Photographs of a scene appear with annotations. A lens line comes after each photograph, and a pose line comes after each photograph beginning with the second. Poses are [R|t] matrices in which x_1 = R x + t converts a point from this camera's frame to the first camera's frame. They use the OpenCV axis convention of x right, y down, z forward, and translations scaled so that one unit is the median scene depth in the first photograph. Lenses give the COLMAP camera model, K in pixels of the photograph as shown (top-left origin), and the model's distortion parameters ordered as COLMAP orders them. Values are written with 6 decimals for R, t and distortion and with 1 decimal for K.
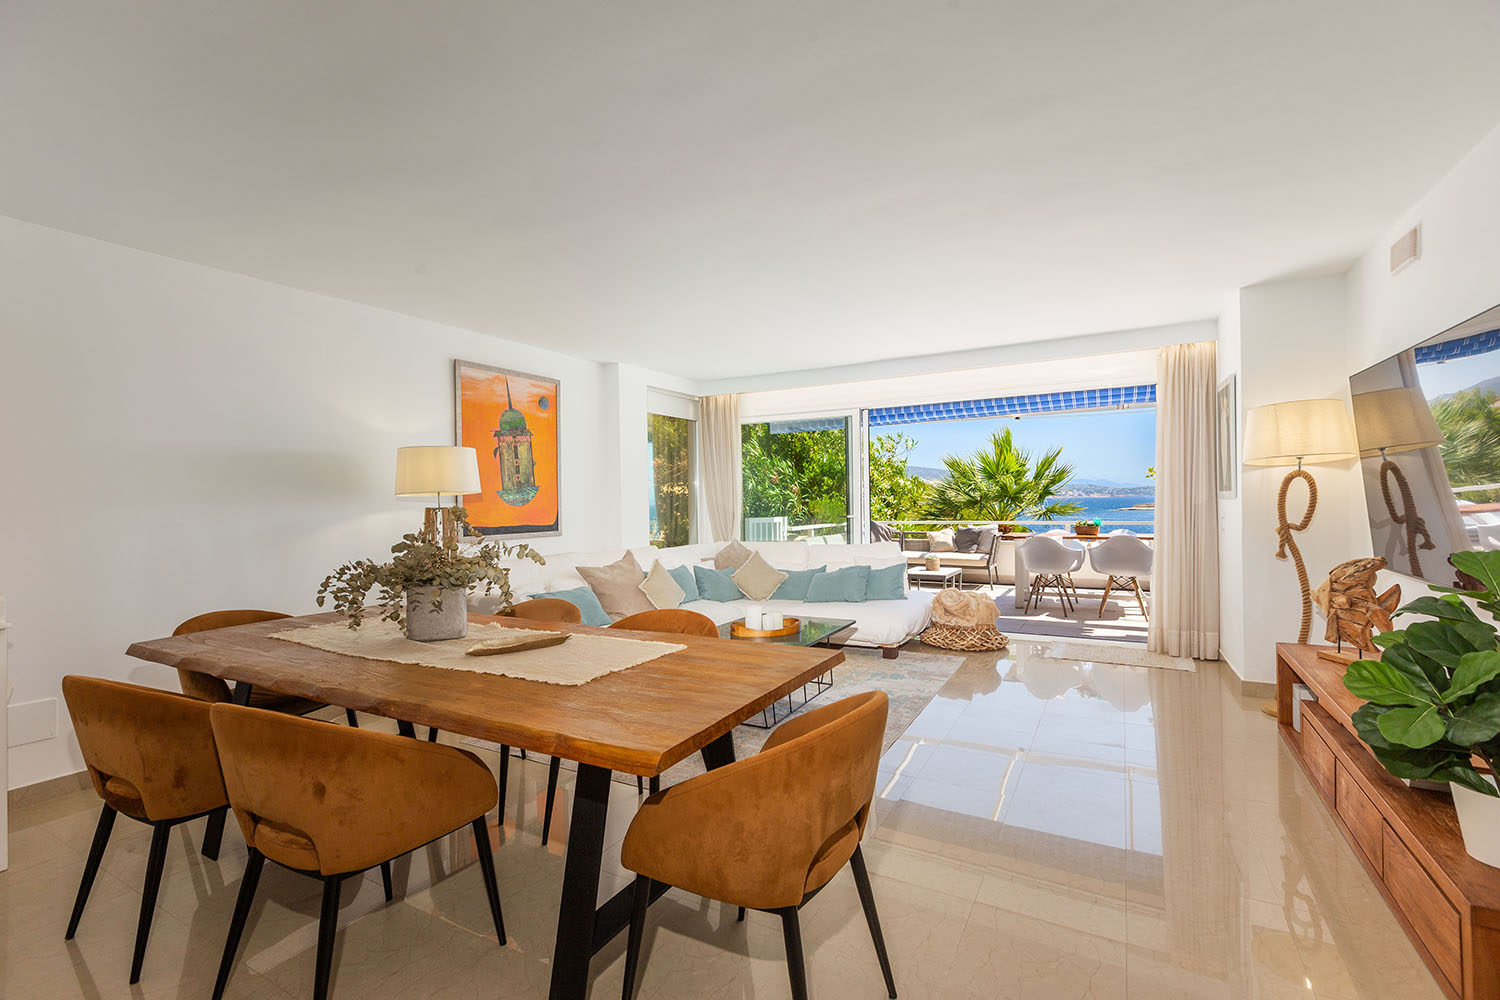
lens RADIAL K [[693.4, 0, 745.8], [0, 693.4, 498.8], [0, 0, 1]] dist [-0.002712, -0.001054]
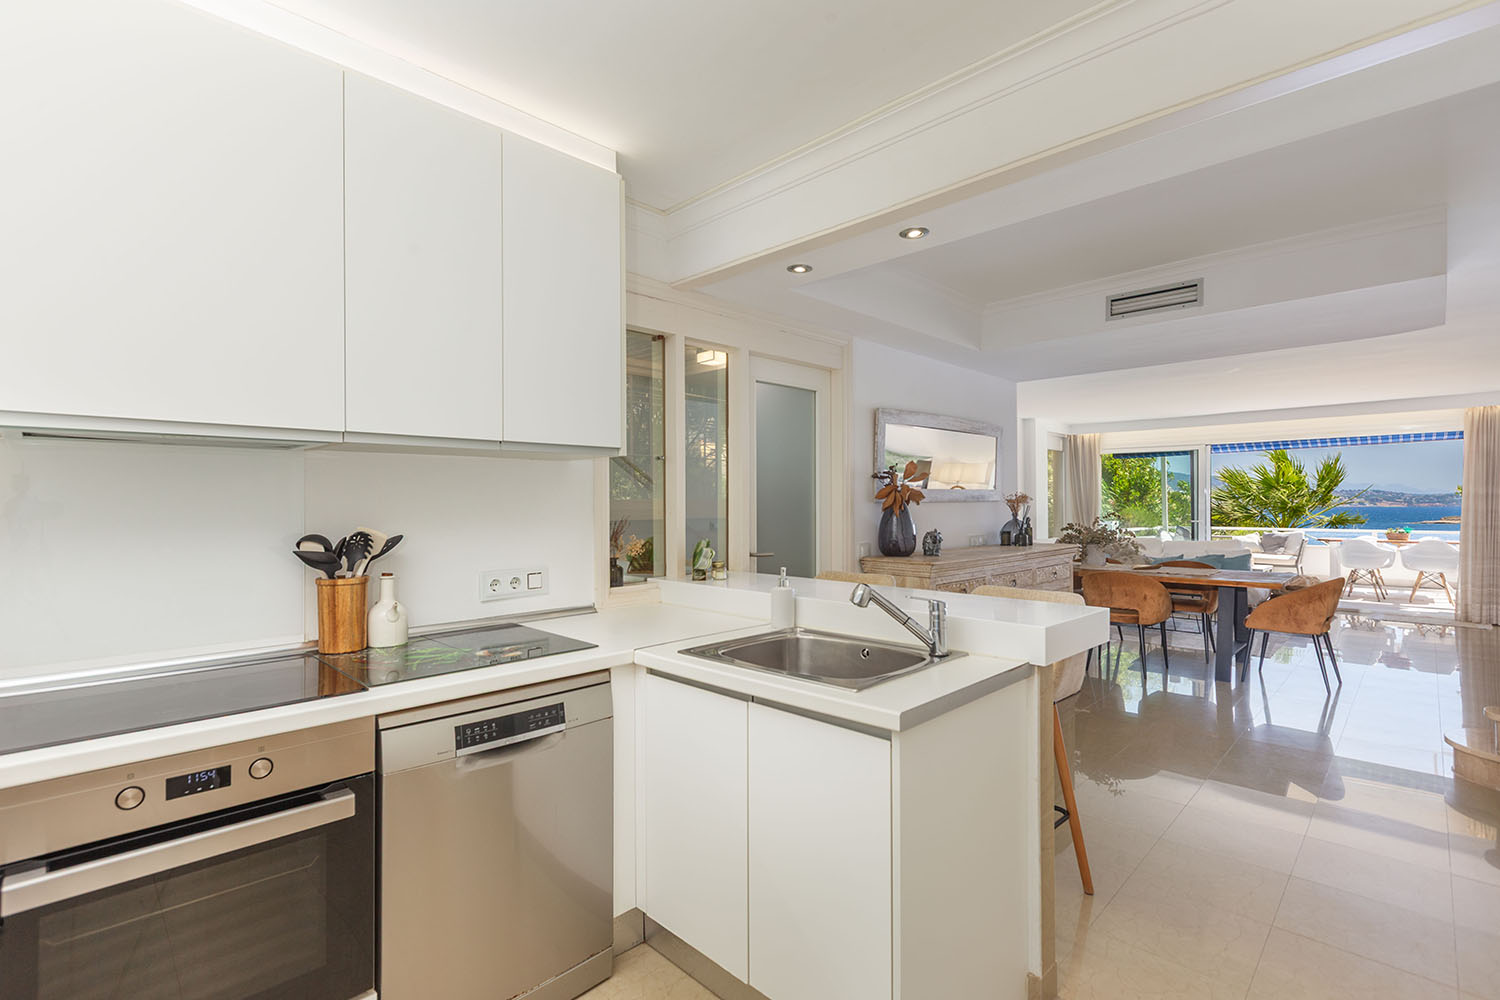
lens RADIAL K [[693.4, 0, 750.9], [0, 693.4, 501.1], [0, 0, 1]] dist [-0.002712, -0.001054]
pose [[0.962245, 0.011286, -0.271949, -0.446331], [-0.011765, 0.999931, -0.000129, -0.007428], [0.271929, 0.003323, 0.962312, -0.794054]]
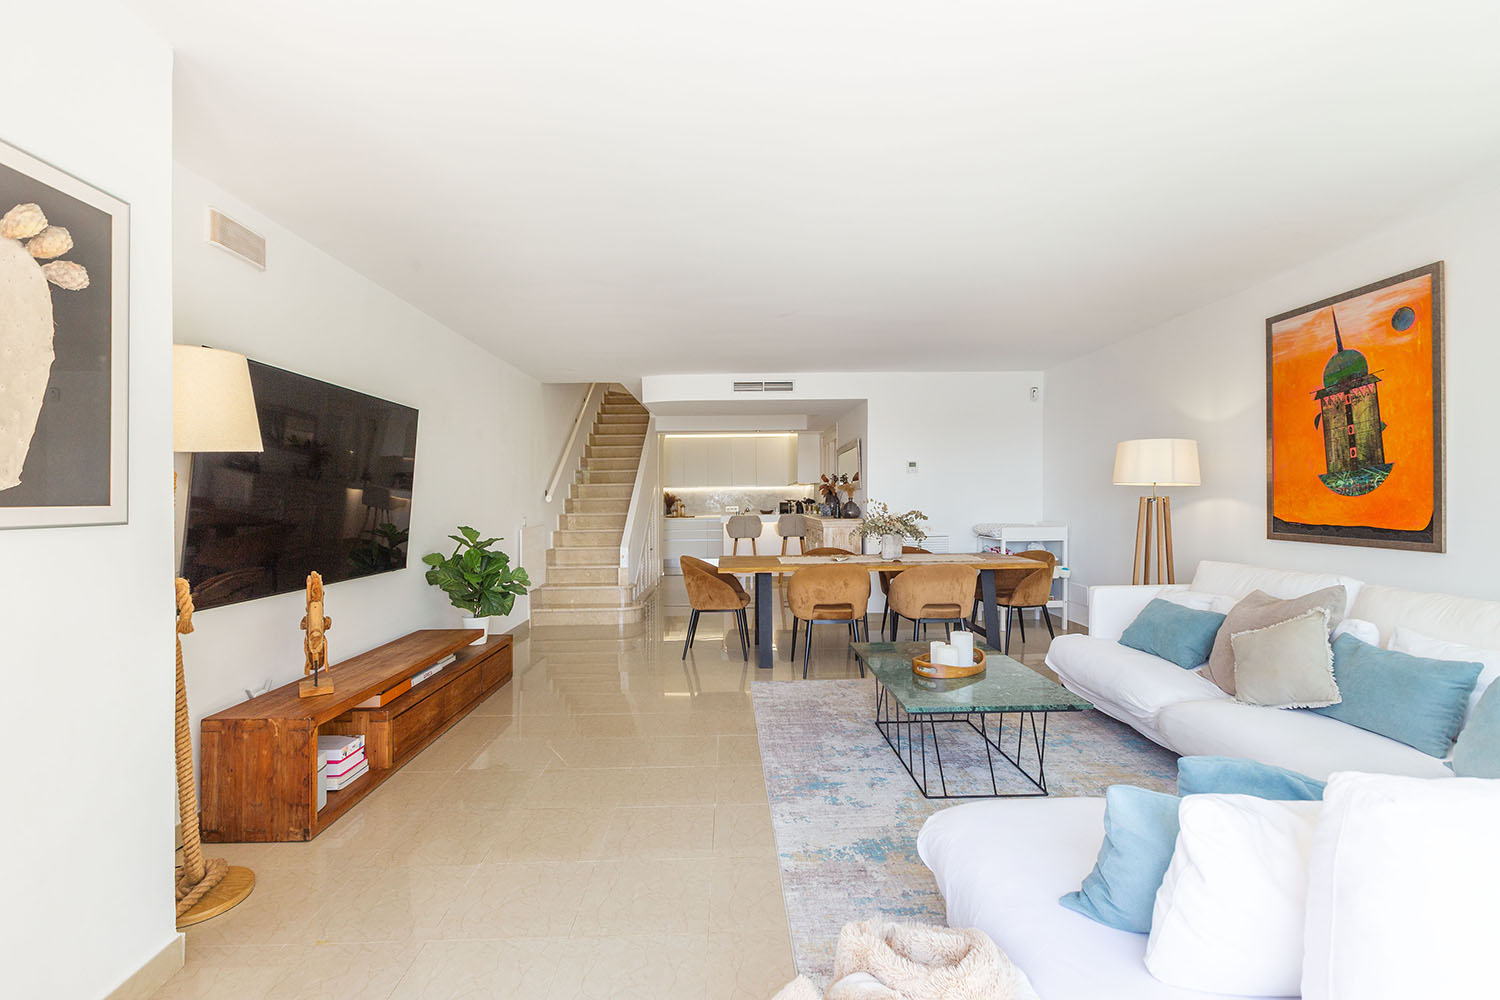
lens RADIAL K [[693.4, 0, 746.4], [0, 693.4, 499.5], [0, 0, 1]] dist [-0.002712, -0.001054]
pose [[-0.851020, 0.016425, -0.524876, 0.452364], [0.016727, 0.999851, 0.004167, 0.001276], [0.524866, -0.005233, -0.851169, 1.127295]]
